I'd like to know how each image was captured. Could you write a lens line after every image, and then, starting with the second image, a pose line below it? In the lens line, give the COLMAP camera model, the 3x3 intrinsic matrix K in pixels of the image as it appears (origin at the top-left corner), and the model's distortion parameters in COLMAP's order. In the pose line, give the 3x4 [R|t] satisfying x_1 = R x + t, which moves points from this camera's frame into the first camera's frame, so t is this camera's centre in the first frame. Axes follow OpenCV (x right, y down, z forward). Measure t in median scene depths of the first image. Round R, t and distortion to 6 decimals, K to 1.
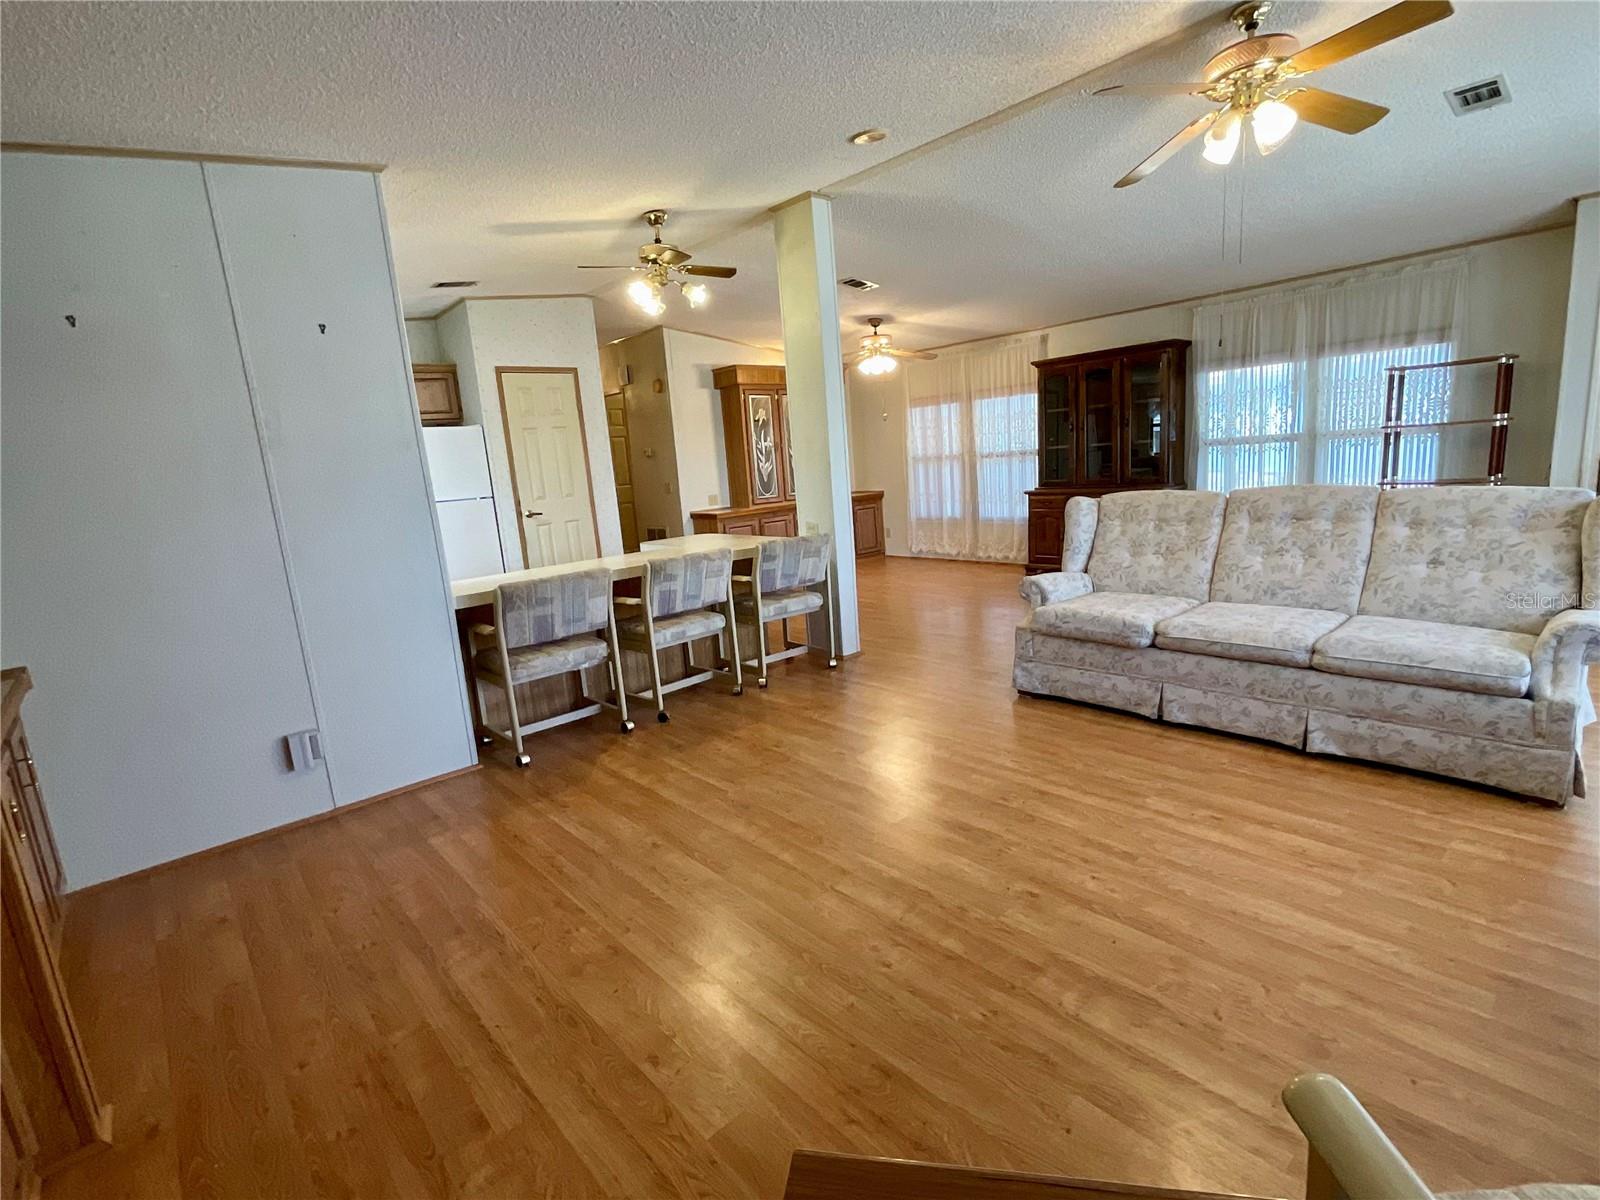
lens RADIAL K [[761.7, 0, 797.8], [0, 761.7, 601.0], [0, 0, 1]] dist [-0.008190, 0.007393]
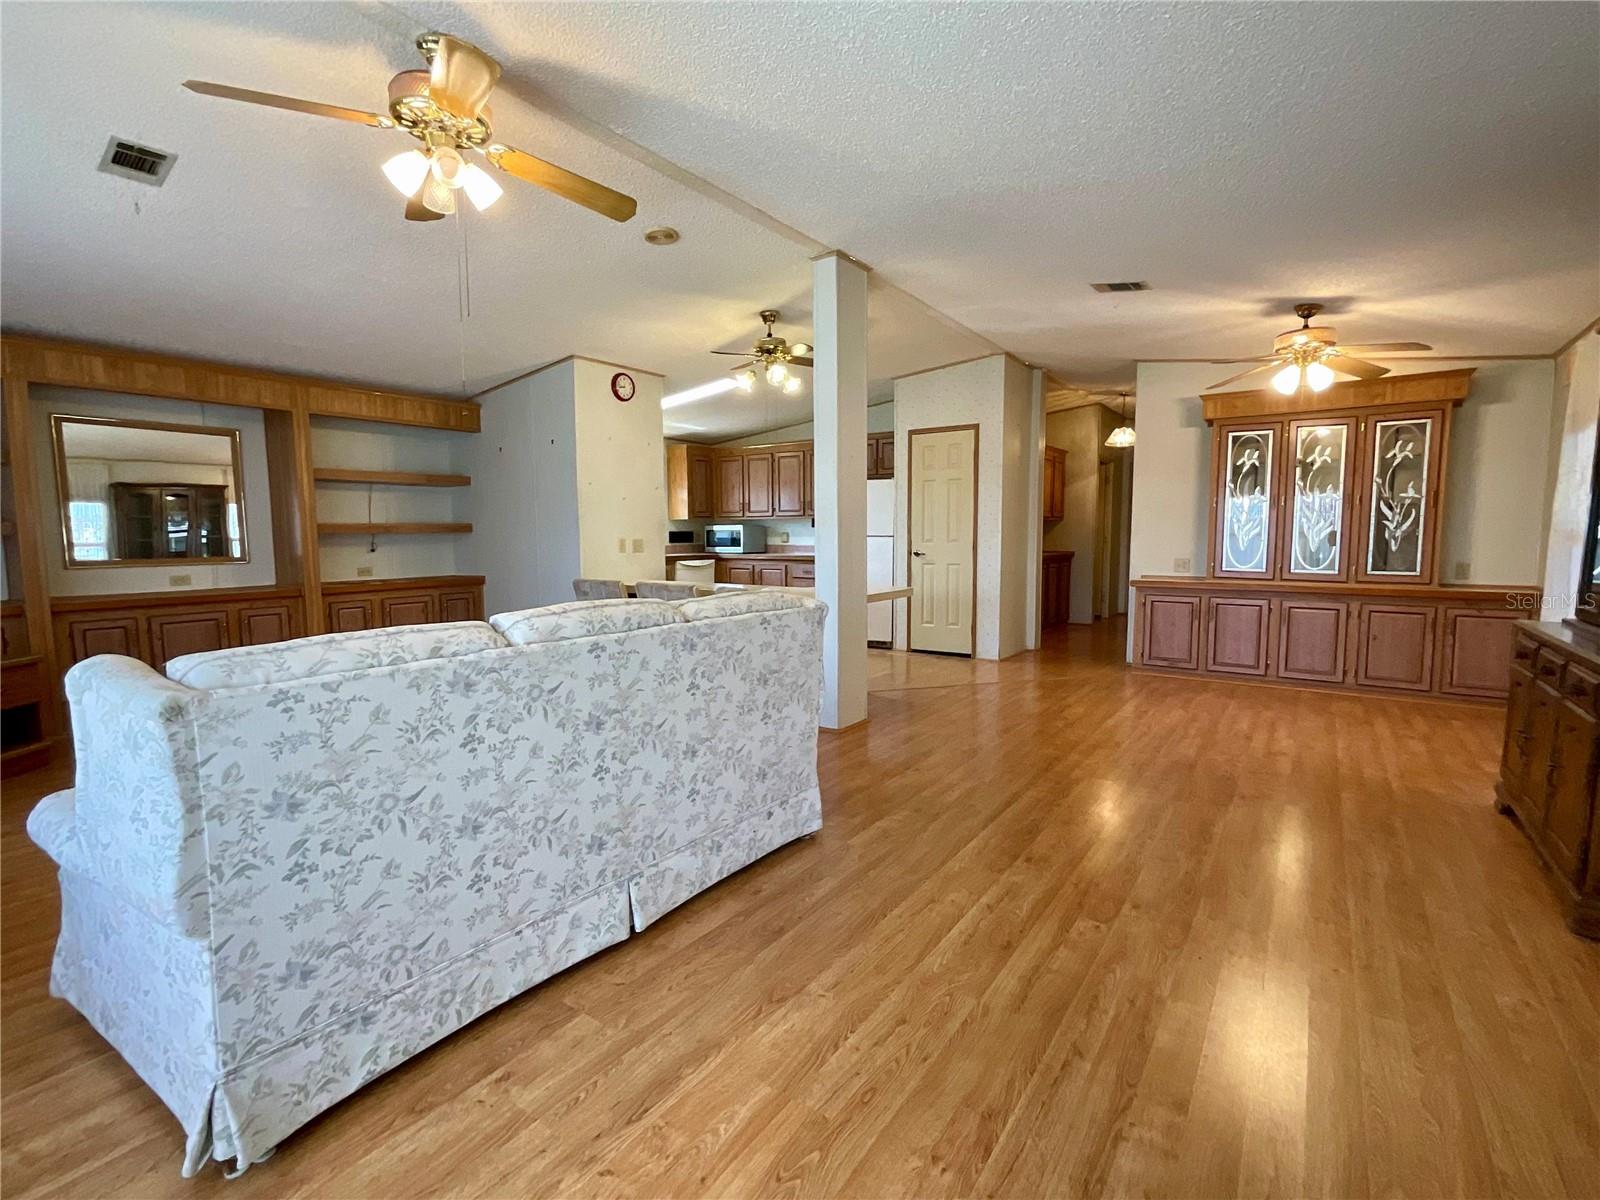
lens RADIAL K [[736.3, 0, 798.3], [0, 736.3, 602.0], [0, 0, 1]] dist [-0.008926, 0.006977]
pose [[0.219359, 0.165326, -0.961535, 1.284146], [-0.195157, 0.973056, 0.122785, -0.260268], [0.955926, 0.160717, 0.245713, 1.012906]]
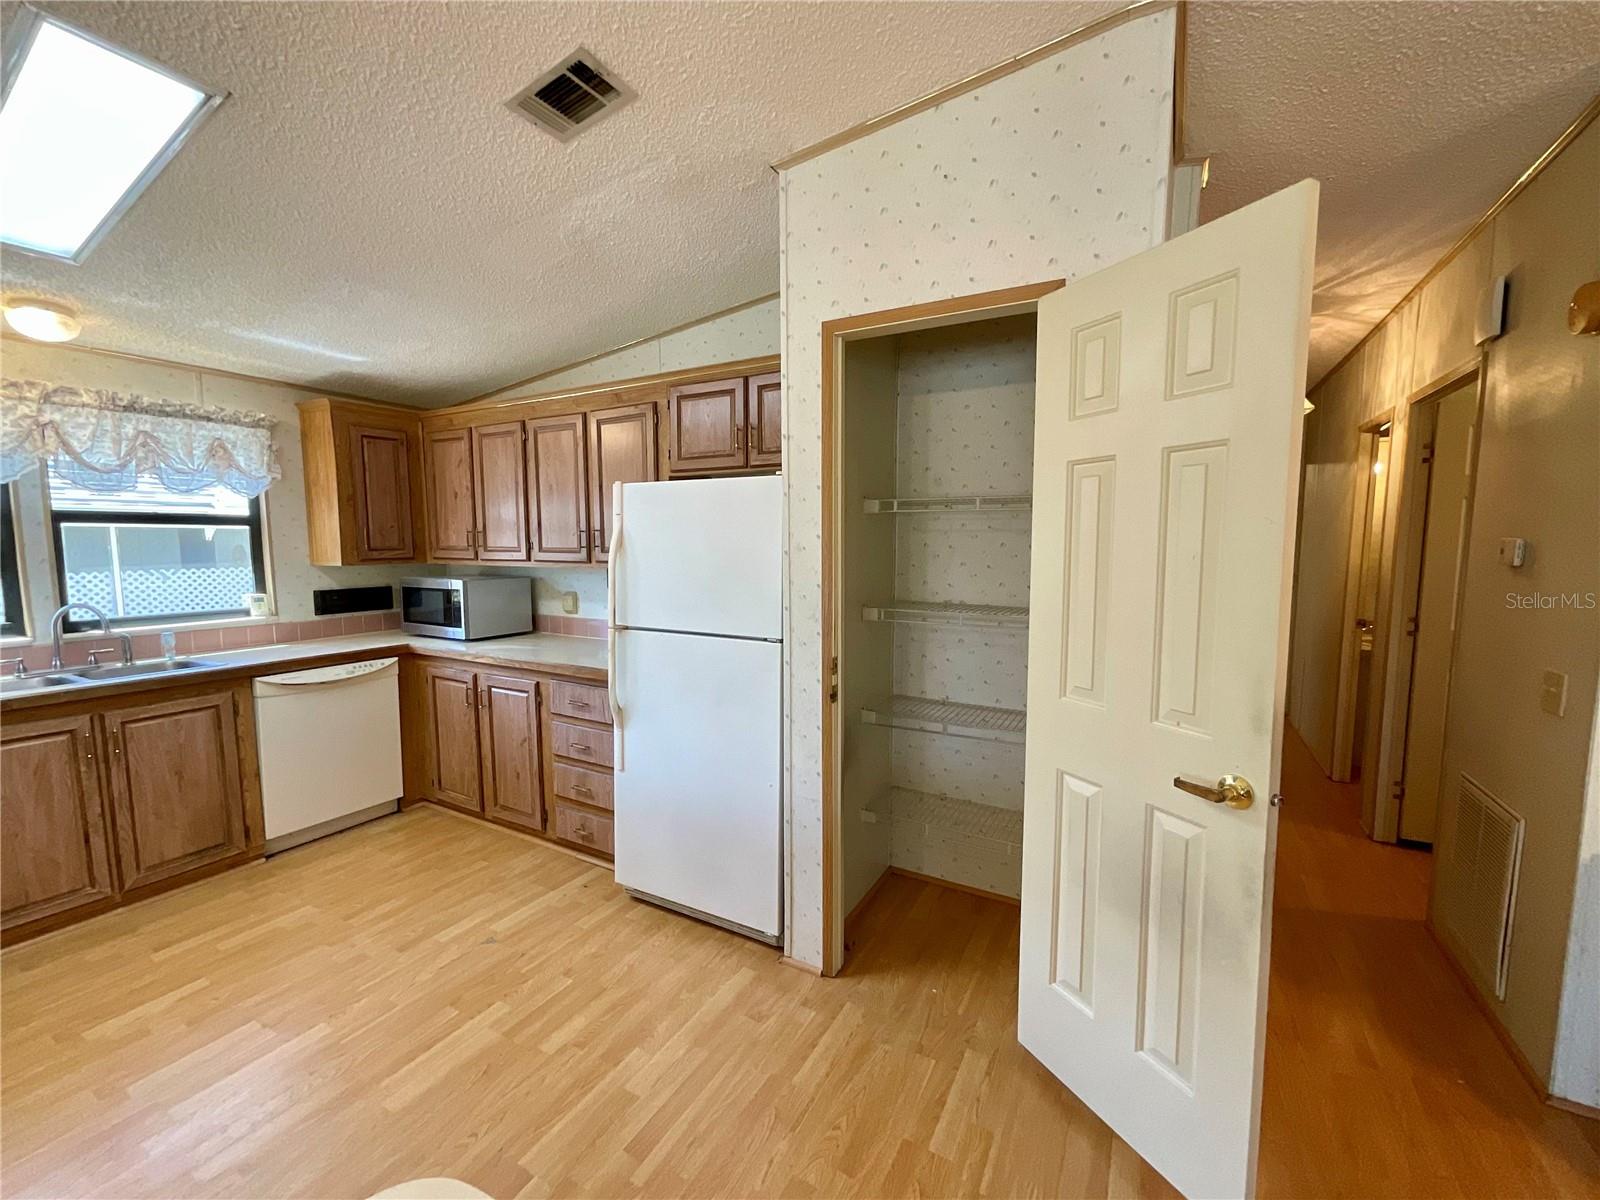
lens RADIAL K [[652.2, 0, 794.0], [0, 652.2, 601.9], [0, 0, 1]] dist [0.000908, -0.000159]
pose [[0.316657, 0.162593, -0.934501, -0.109902], [-0.201112, 0.974309, 0.101373, -0.343145], [0.926975, 0.155839, 0.341221, 1.544588]]
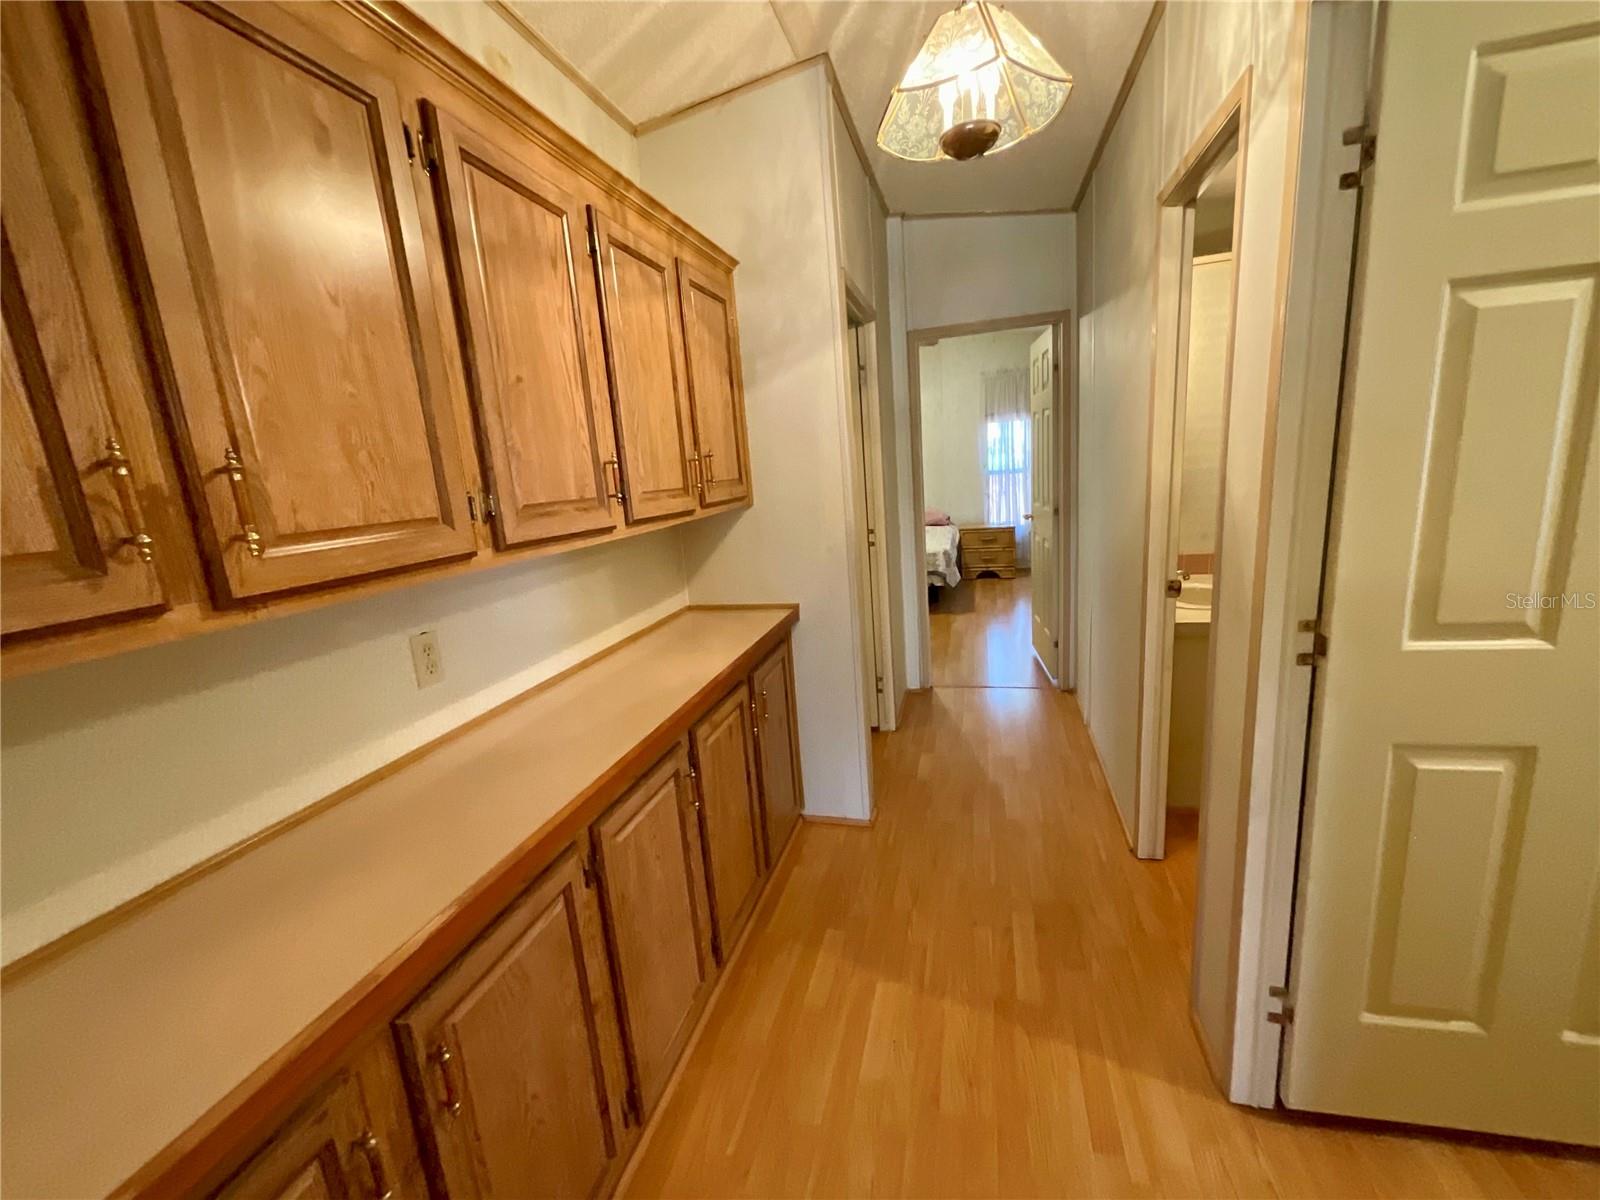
lens RADIAL K [[659.7, 0, 800.0], [0, 659.7, 600.0], [0, 0, 1]] dist [-0.000056, 0.000108]
pose [[0.547179, 0.207326, -0.810933, -0.540142], [-0.119926, 0.978261, 0.169185, -0.440567], [0.828380, 0.004677, 0.560147, 2.215566]]
